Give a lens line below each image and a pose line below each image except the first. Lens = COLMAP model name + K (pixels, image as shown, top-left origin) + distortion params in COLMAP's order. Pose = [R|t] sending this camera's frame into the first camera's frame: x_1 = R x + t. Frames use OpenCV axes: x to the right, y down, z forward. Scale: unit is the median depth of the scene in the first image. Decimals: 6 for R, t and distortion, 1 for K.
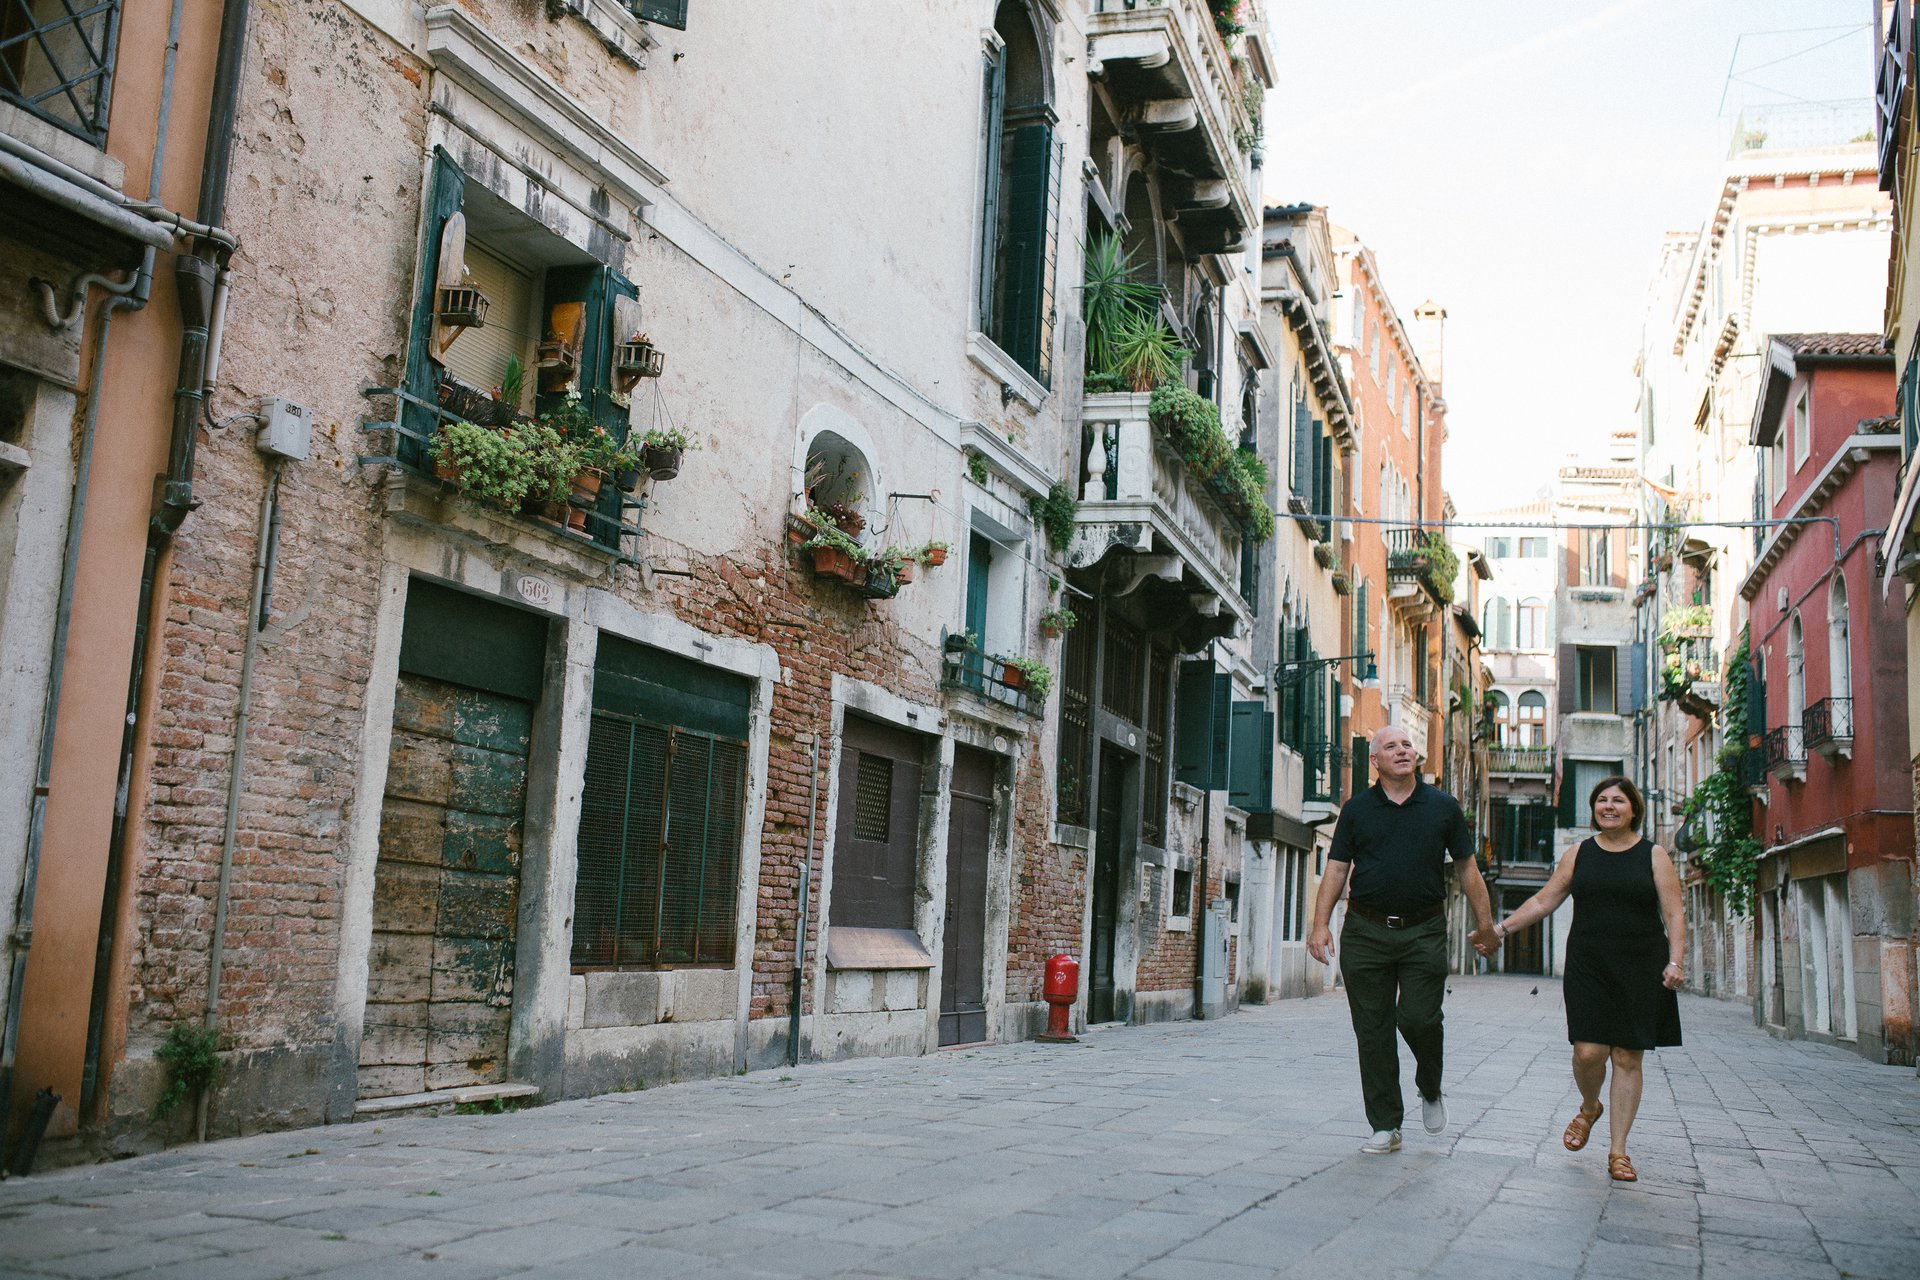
lens RADIAL K [[1826.4, 0, 957.4], [0, 1826.4, 625.8], [0, 0, 1]] dist [-0.072370, 0.121698]
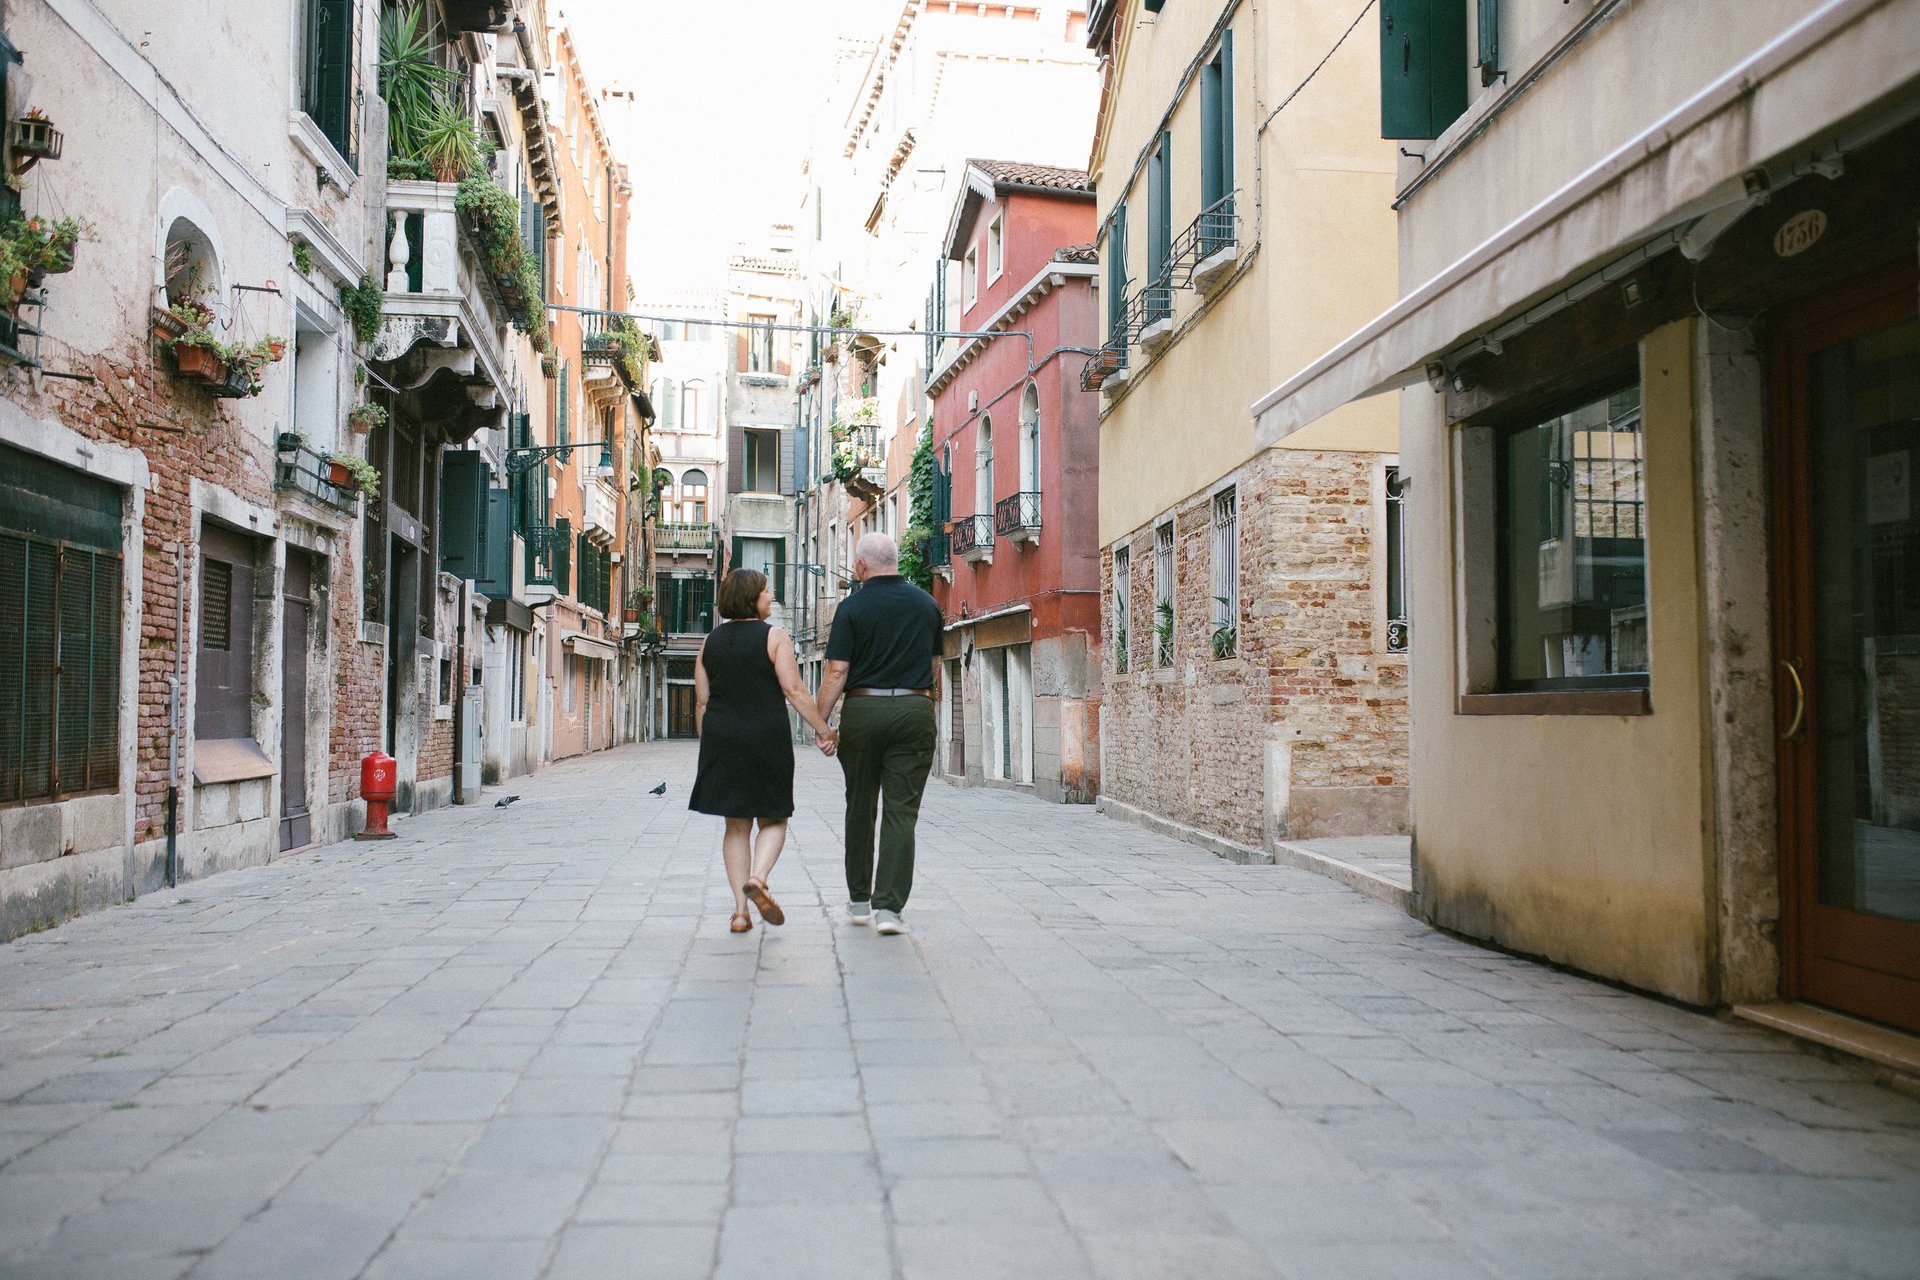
lens RADIAL K [[1826.4, 0, 957.4], [0, 1826.4, 625.8], [0, 0, 1]] dist [-0.072370, 0.121698]
pose [[0.891050, -0.027711, 0.453059, -0.102707], [-0.029379, 0.992521, 0.118487, -0.014959], [-0.452954, -0.118888, 0.883571, -0.014791]]
